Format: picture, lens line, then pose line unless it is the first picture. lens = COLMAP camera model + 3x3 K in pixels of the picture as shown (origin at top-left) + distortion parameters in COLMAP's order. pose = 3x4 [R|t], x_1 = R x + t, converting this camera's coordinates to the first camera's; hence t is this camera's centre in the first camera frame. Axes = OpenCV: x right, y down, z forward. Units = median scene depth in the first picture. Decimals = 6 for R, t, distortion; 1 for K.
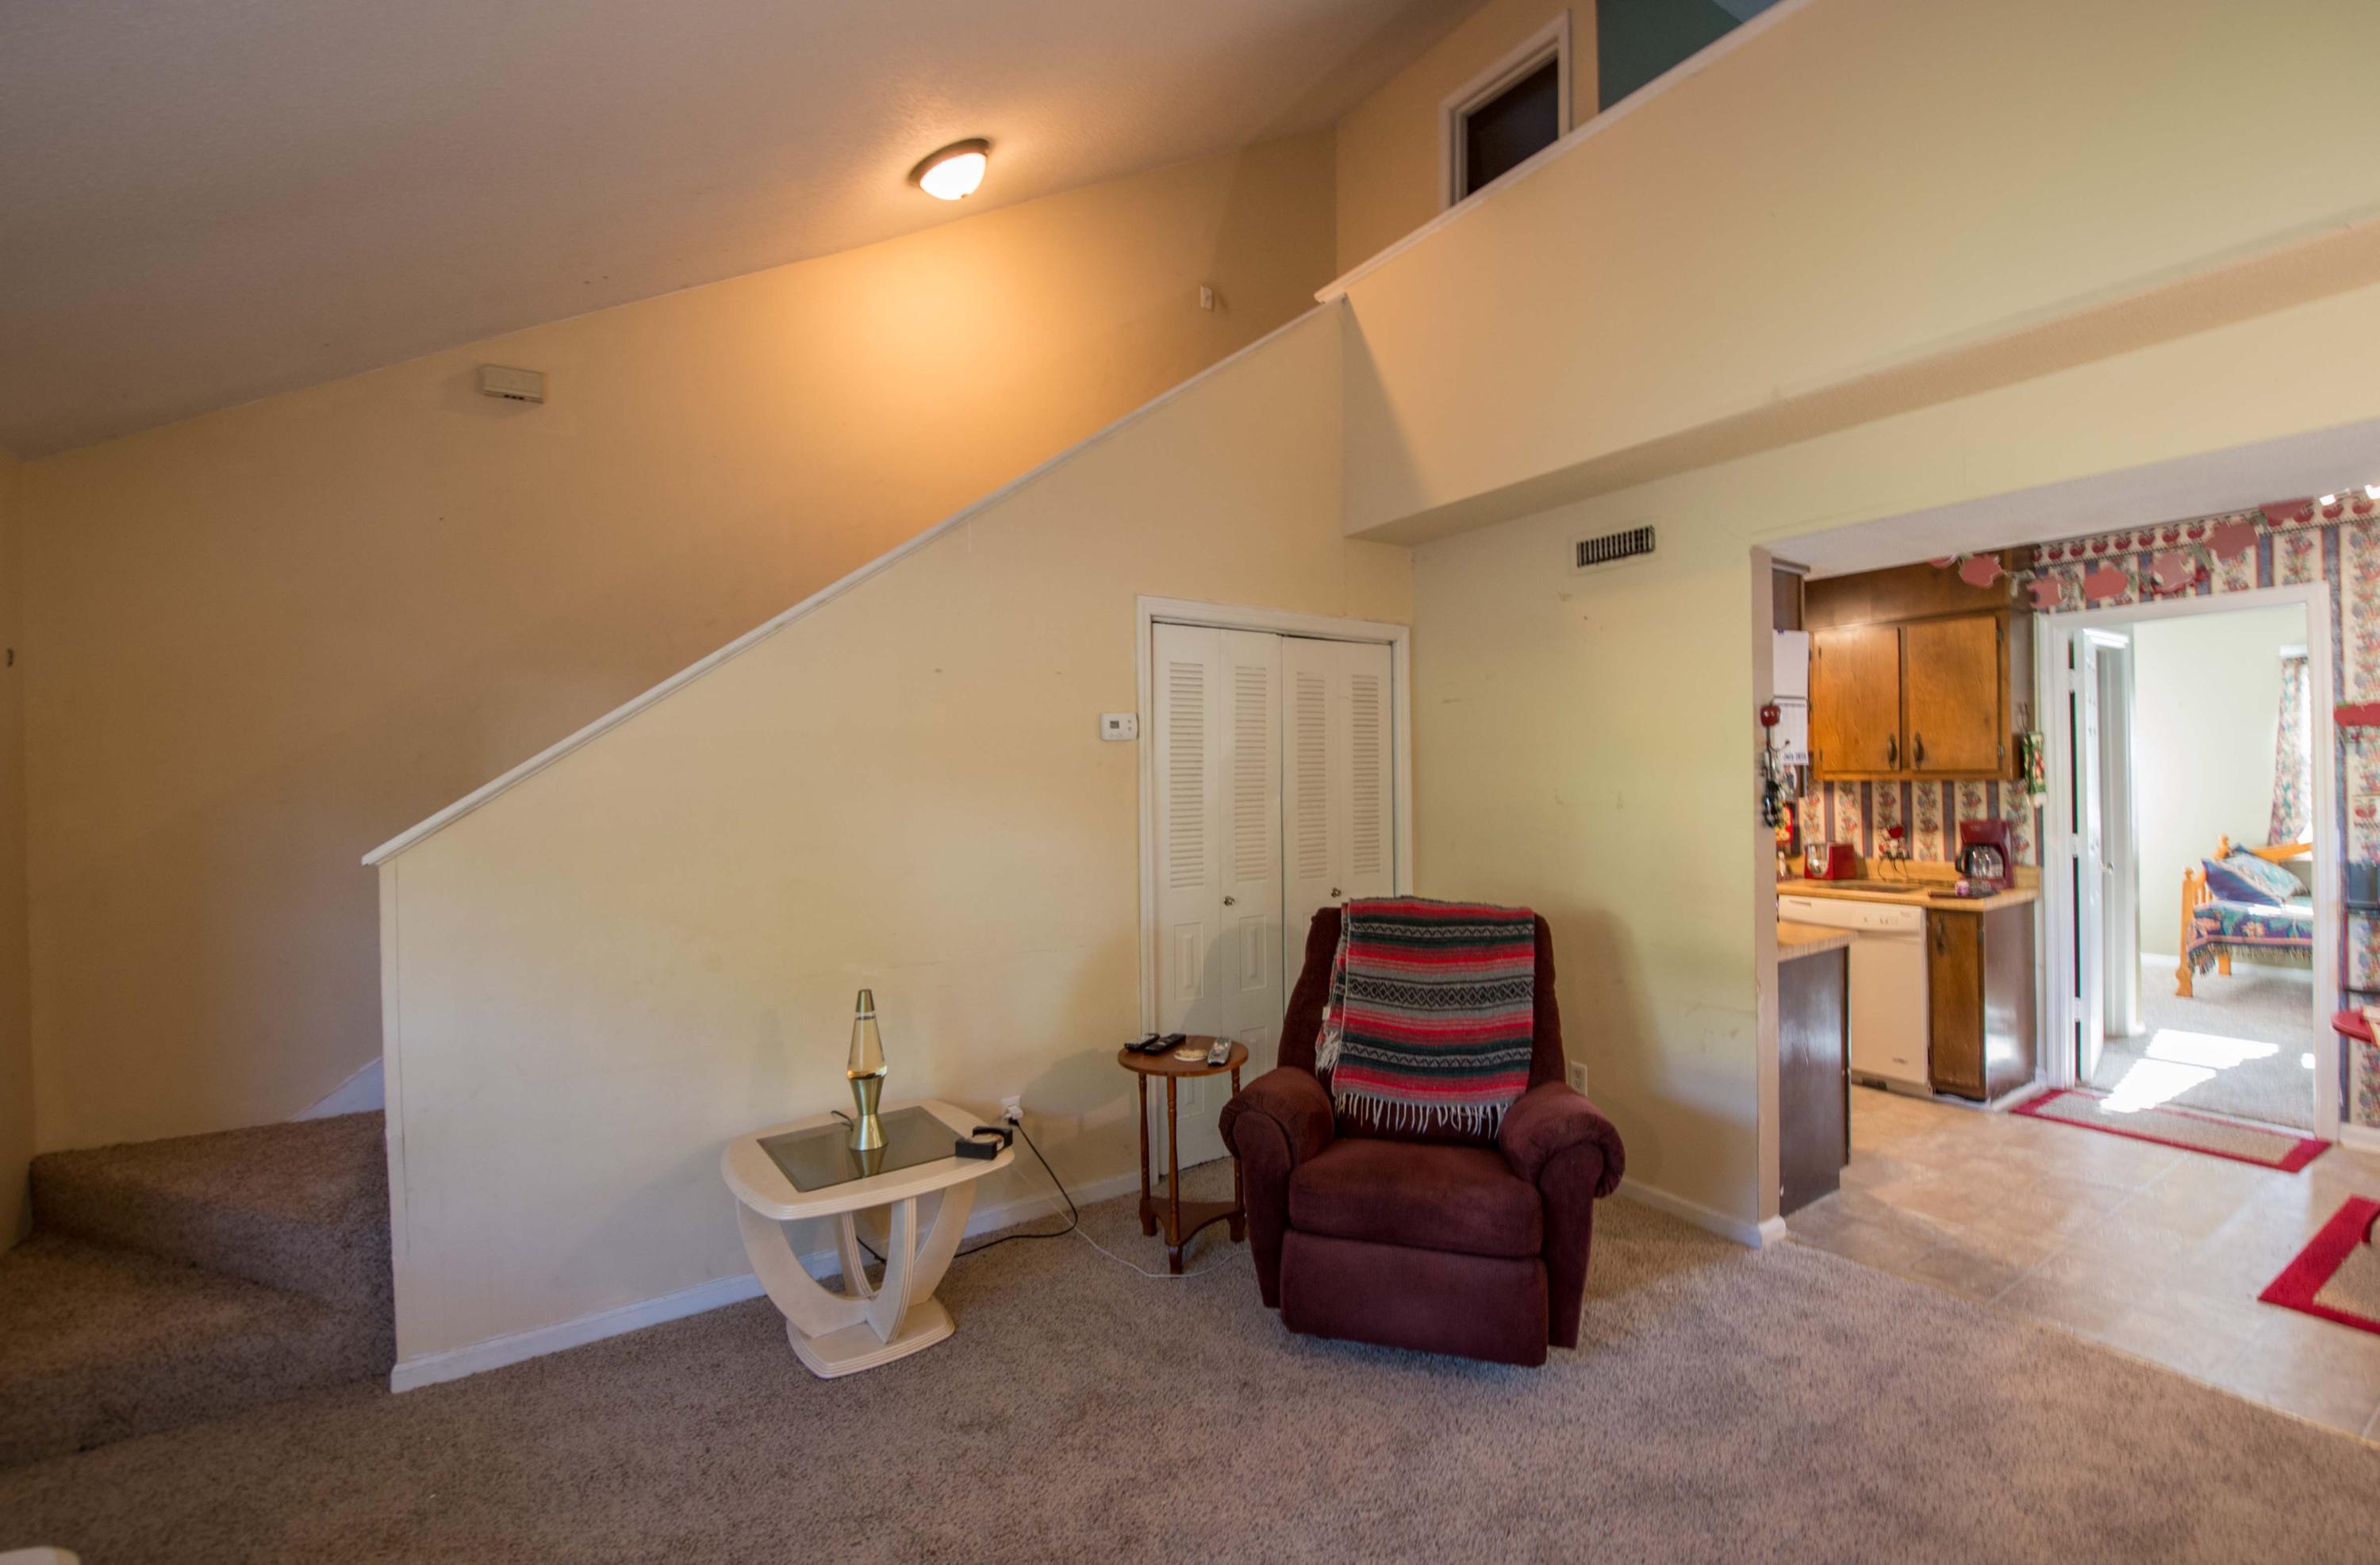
lens RADIAL K [[1035.2, 0, 1142.2], [0, 1035.2, 772.2], [0, 0, 1]] dist [-0.003237, -0.000506]
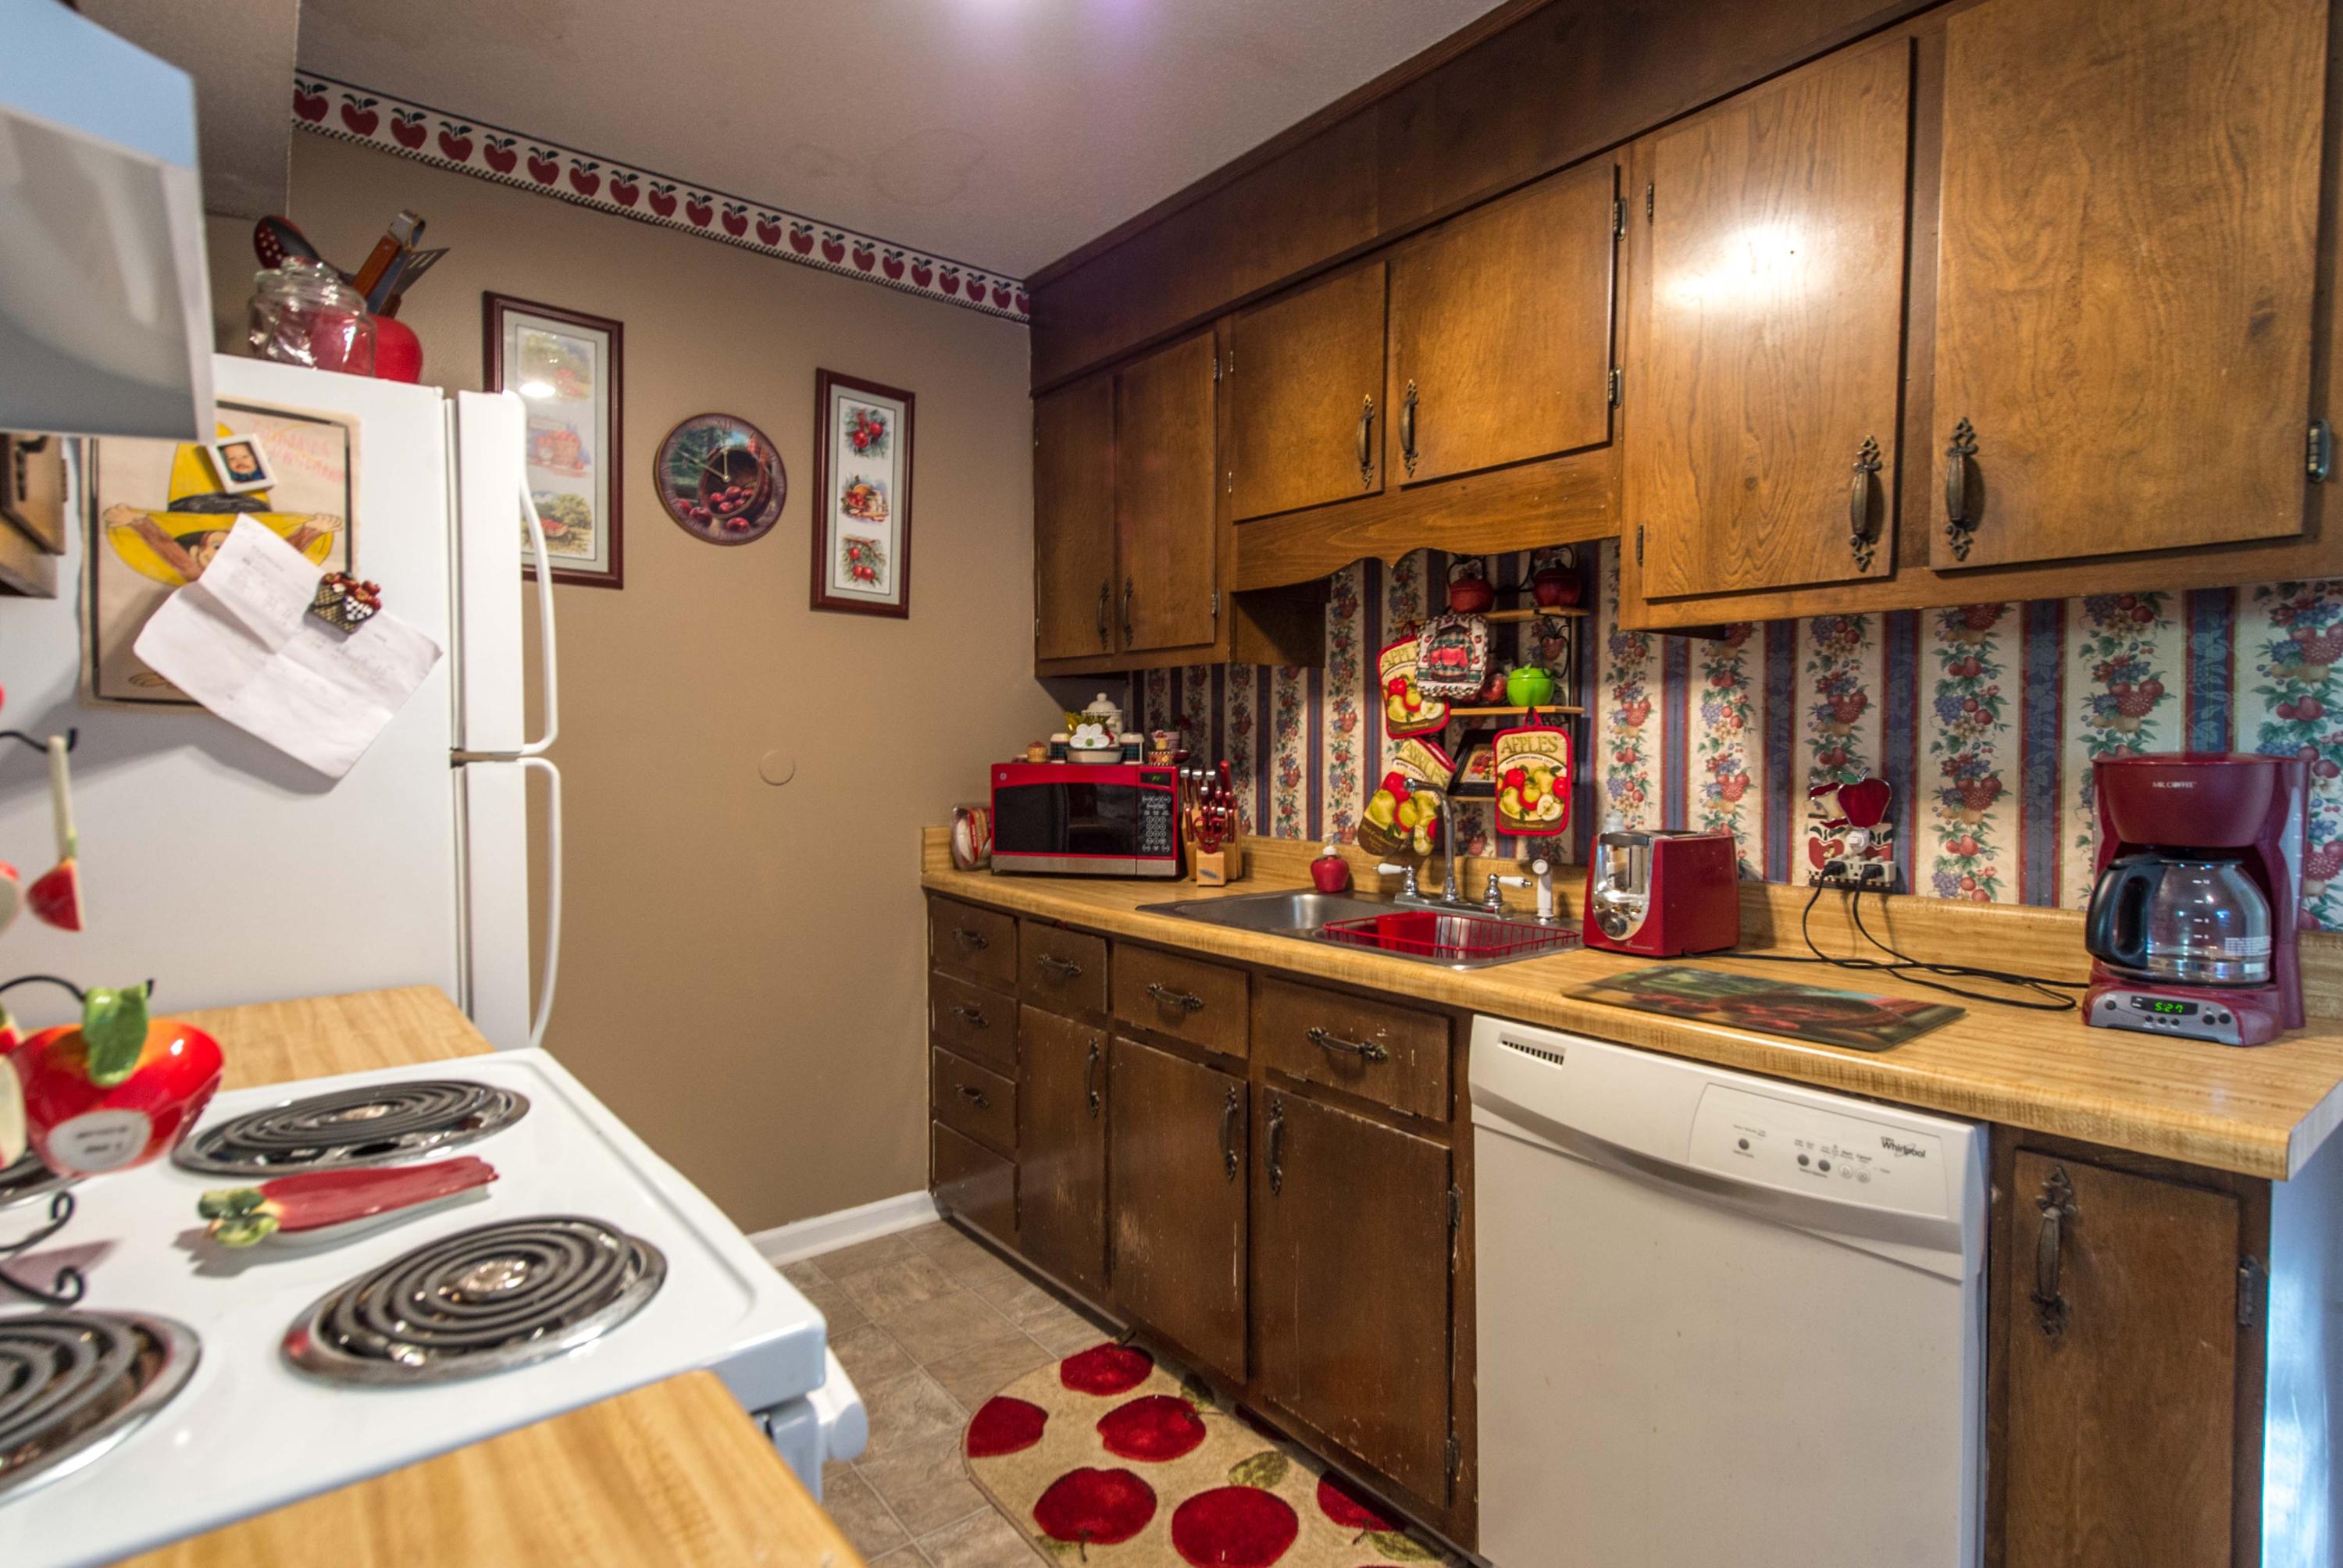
lens RADIAL K [[1131.1, 0, 1166.7], [0, 1131.1, 788.5], [0, 0, 1]] dist [0.019610, -0.007748]
pose [[0.995389, 0.015298, 0.094687, 0.498535], [-0.018888, 0.999132, 0.037138, 0.045982], [-0.094037, -0.038755, 0.994814, 0.693375]]
